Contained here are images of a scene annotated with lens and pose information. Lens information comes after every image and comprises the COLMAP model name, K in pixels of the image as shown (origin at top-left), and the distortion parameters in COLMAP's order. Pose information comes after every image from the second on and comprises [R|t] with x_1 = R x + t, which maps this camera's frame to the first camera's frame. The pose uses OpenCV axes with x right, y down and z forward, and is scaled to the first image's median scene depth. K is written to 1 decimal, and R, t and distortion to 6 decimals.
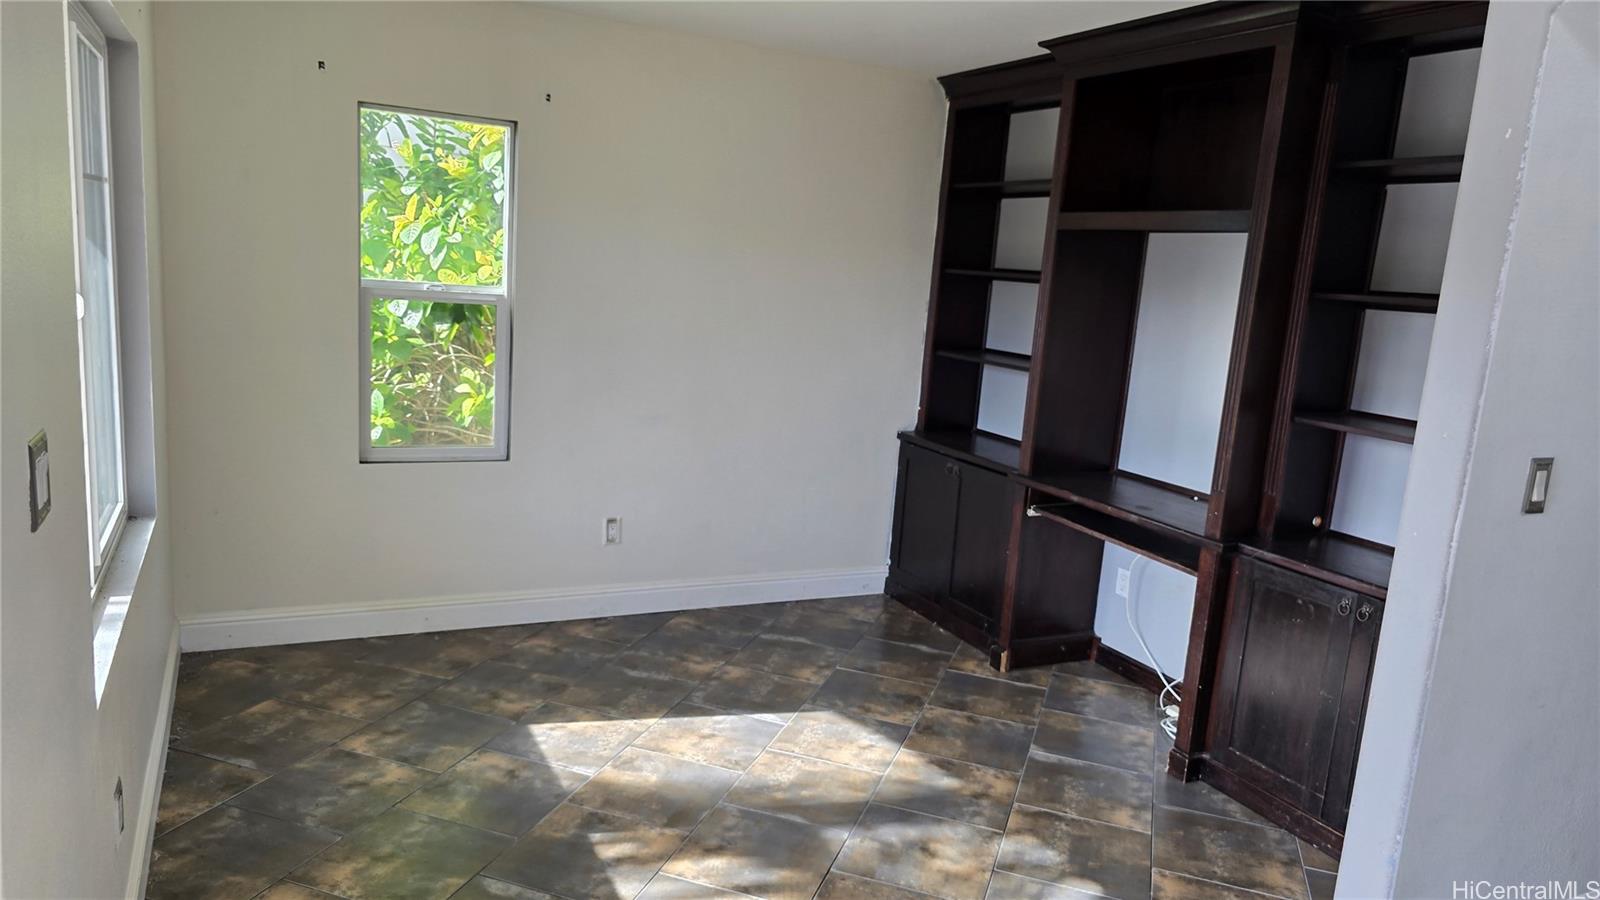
lens RADIAL K [[1099.2, 0, 789.7], [0, 1099.2, 456.8], [0, 0, 1]] dist [0.057415, -0.052874]
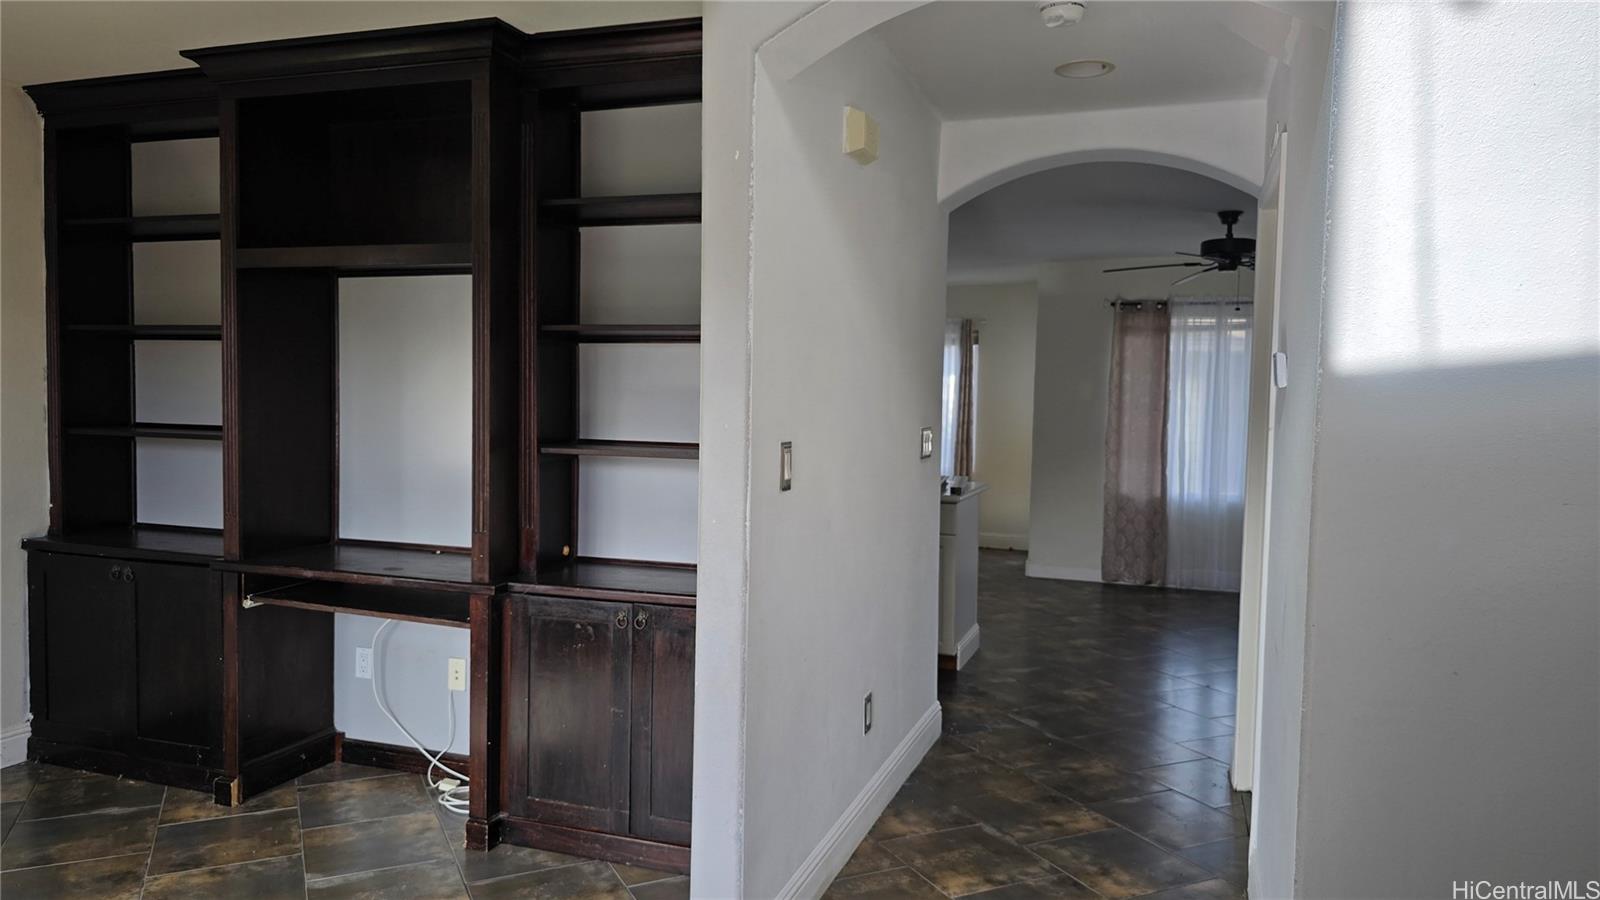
lens RADIAL K [[1099.2, 0, 764.7], [0, 1099.2, 463.4], [0, 0, 1]] dist [0.057415, -0.052874]
pose [[0.712422, -0.094580, 0.695348, -0.083044], [0.155644, 0.987493, -0.025150, 0.029898], [-0.684273, 0.126144, 0.718233, 0.122864]]
